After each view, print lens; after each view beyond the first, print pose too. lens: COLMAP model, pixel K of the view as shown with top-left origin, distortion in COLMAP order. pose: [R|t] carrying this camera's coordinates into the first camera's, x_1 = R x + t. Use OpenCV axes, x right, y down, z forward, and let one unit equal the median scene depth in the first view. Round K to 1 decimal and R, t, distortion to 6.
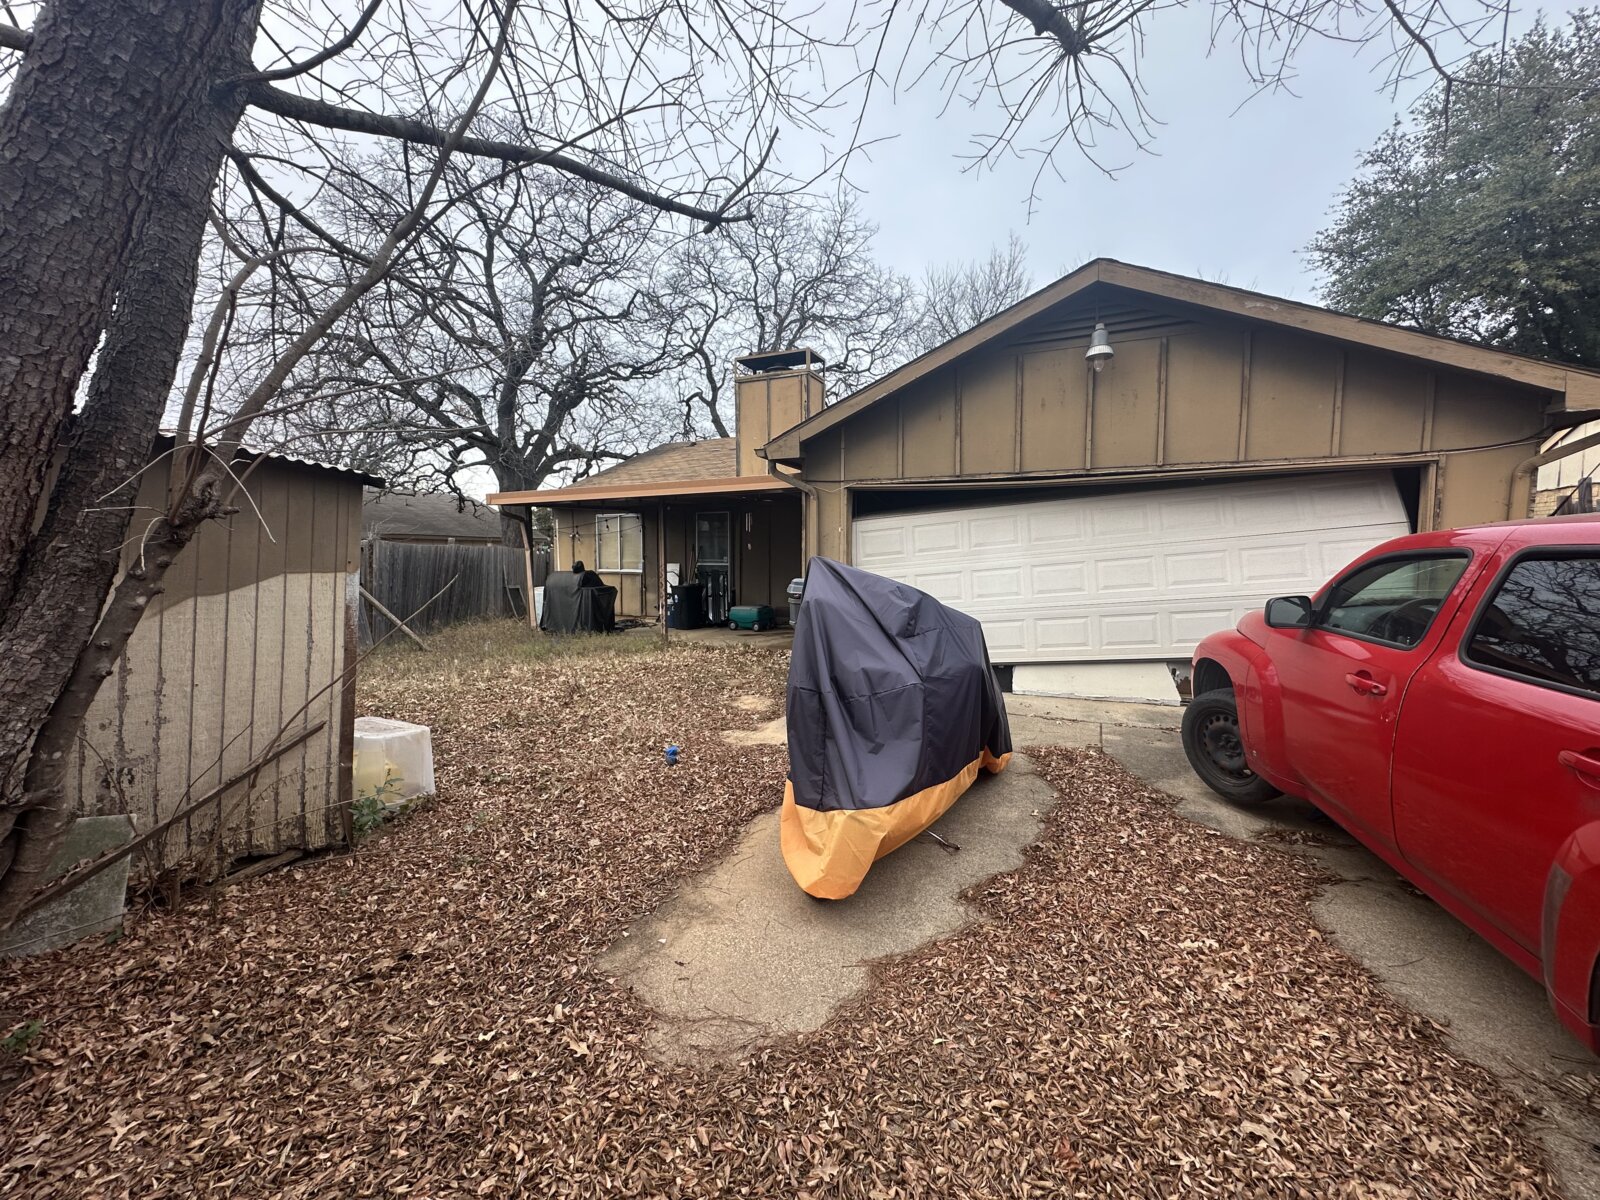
lens RADIAL K [[635.5, 0, 797.6], [0, 635.5, 603.0], [0, 0, 1]] dist [0.000203, -0.000230]
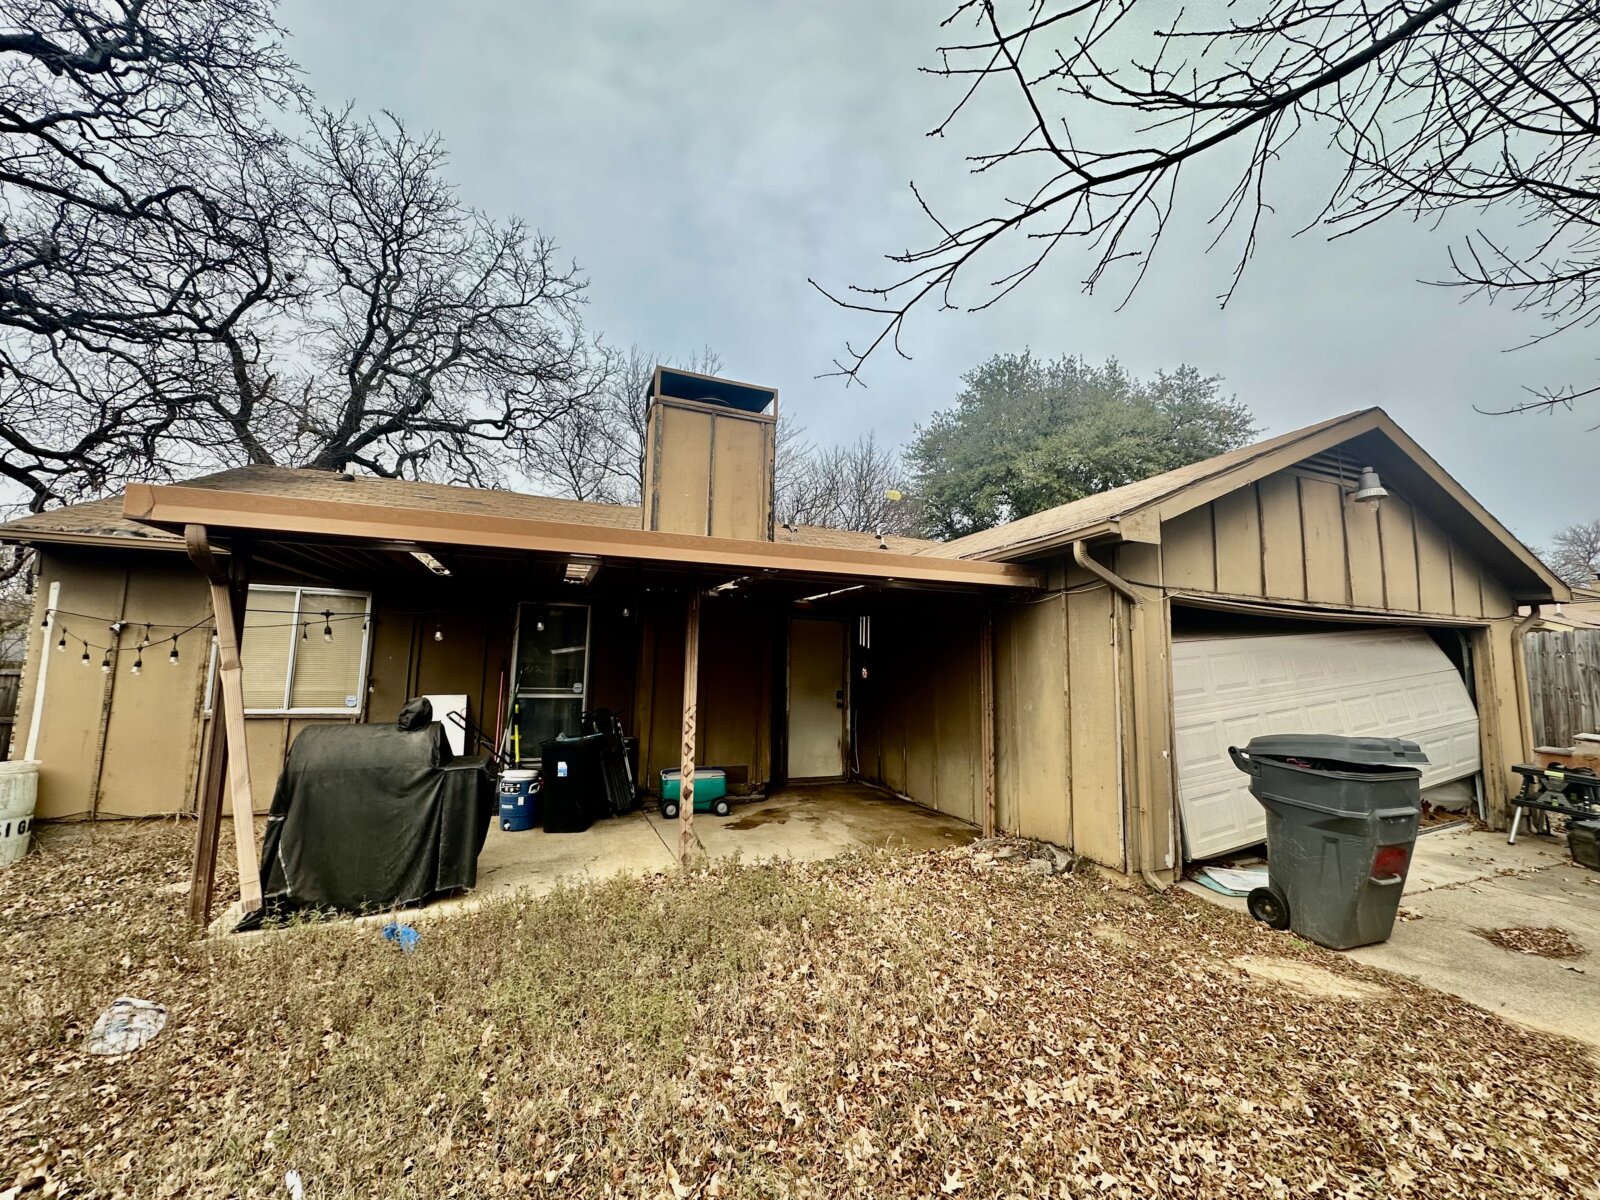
lens RADIAL K [[635.5, 0, 797.6], [0, 635.5, 603.0], [0, 0, 1]] dist [0.000203, -0.000230]
pose [[0.686138, 0.093399, 0.721451, -0.705541], [0.036482, 0.986058, -0.162351, -0.078006], [-0.726556, 0.137715, 0.673165, 0.839668]]
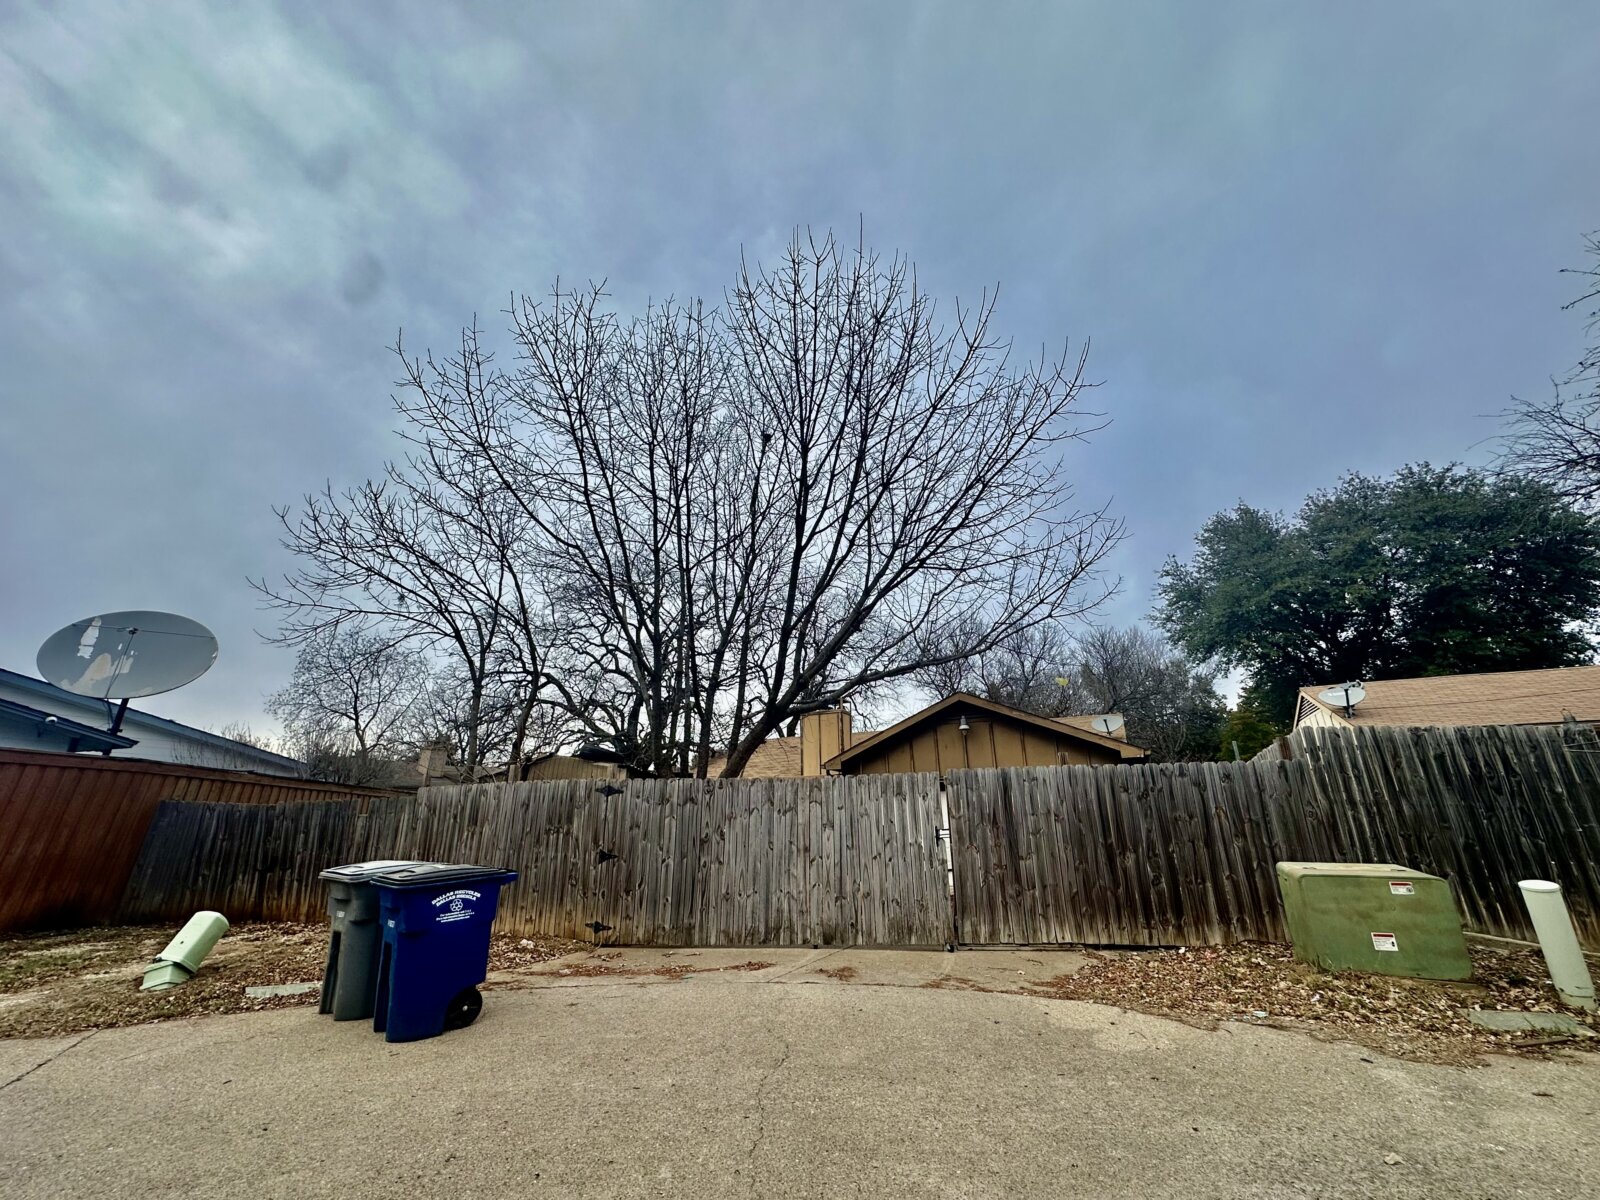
lens RADIAL K [[635.5, 0, 797.6], [0, 635.5, 603.0], [0, 0, 1]] dist [0.000203, -0.000230]
pose [[0.998937, -0.021622, -0.040714, -0.040003], [0.003666, 0.917641, -0.397392, 0.104914], [0.045954, 0.396821, 0.916745, -1.186433]]
